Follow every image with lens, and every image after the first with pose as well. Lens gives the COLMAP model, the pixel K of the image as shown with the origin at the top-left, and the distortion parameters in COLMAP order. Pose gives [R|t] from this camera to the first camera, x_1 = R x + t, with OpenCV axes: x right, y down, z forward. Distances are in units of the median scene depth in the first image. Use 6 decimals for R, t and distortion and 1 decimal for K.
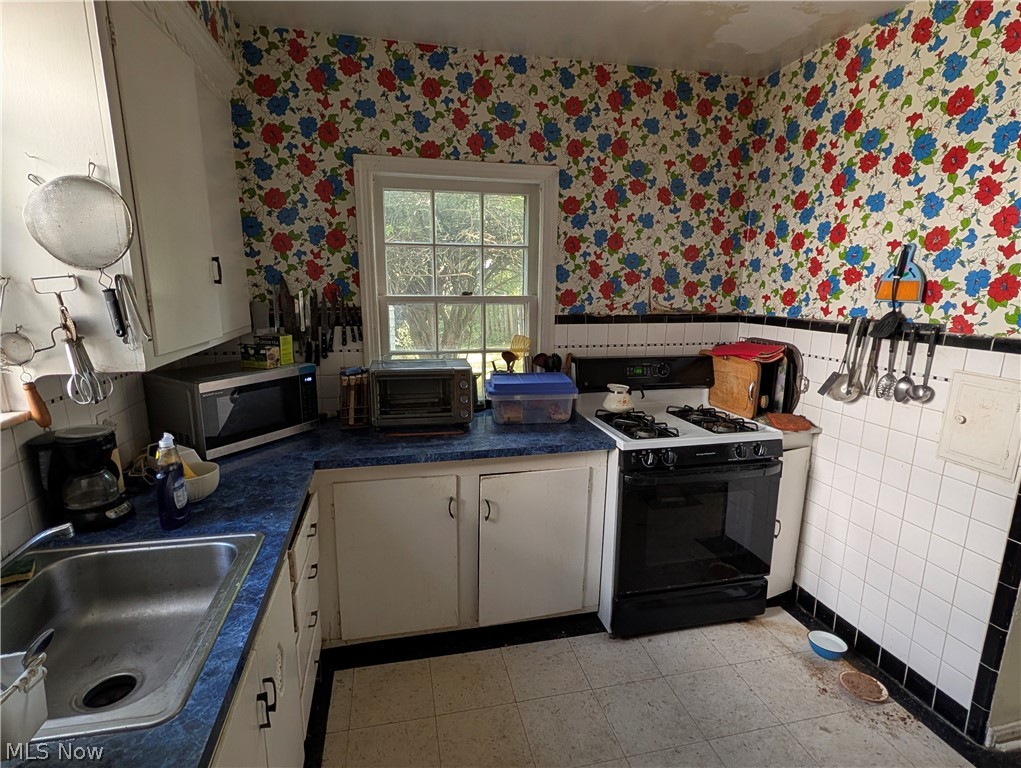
lens RADIAL K [[524.7, 0, 509.2], [0, 524.7, 387.3], [0, 0, 1]] dist [-0.001476, -0.000300]
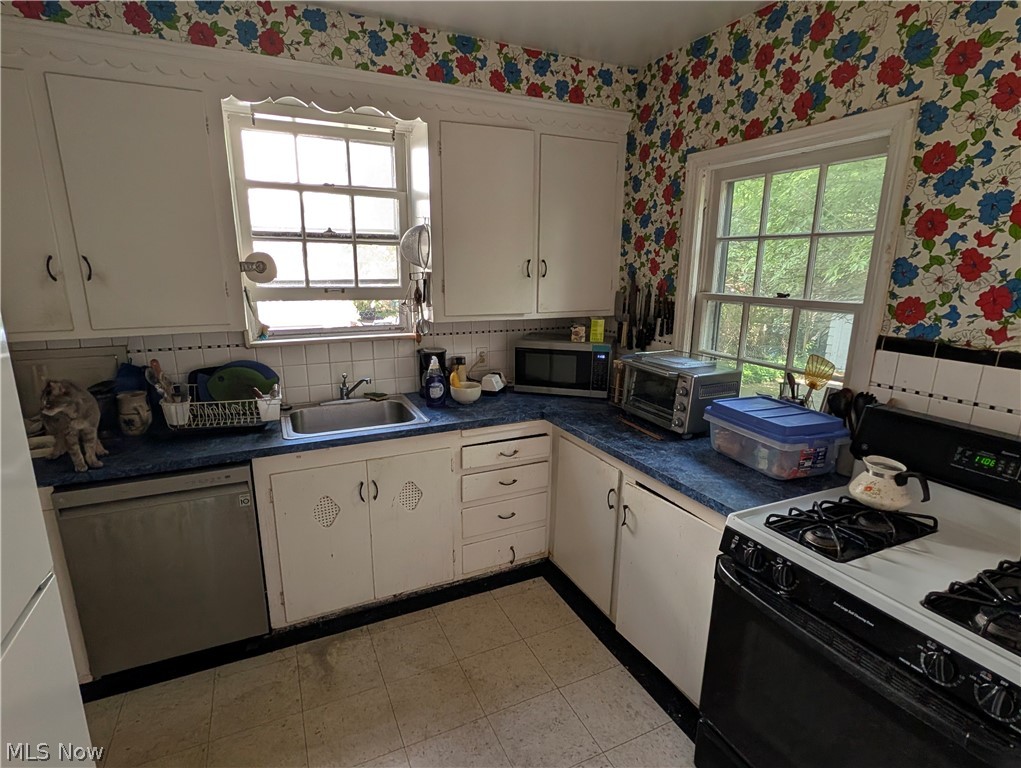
lens RADIAL K [[524.7, 0, 509.9], [0, 524.7, 386.7], [0, 0, 1]] dist [-0.001476, -0.000300]
pose [[0.220205, 0.217547, -0.950886, 0.688475], [-0.202806, 0.963723, 0.173518, -0.107171], [0.954138, 0.154636, 0.256336, 0.452696]]
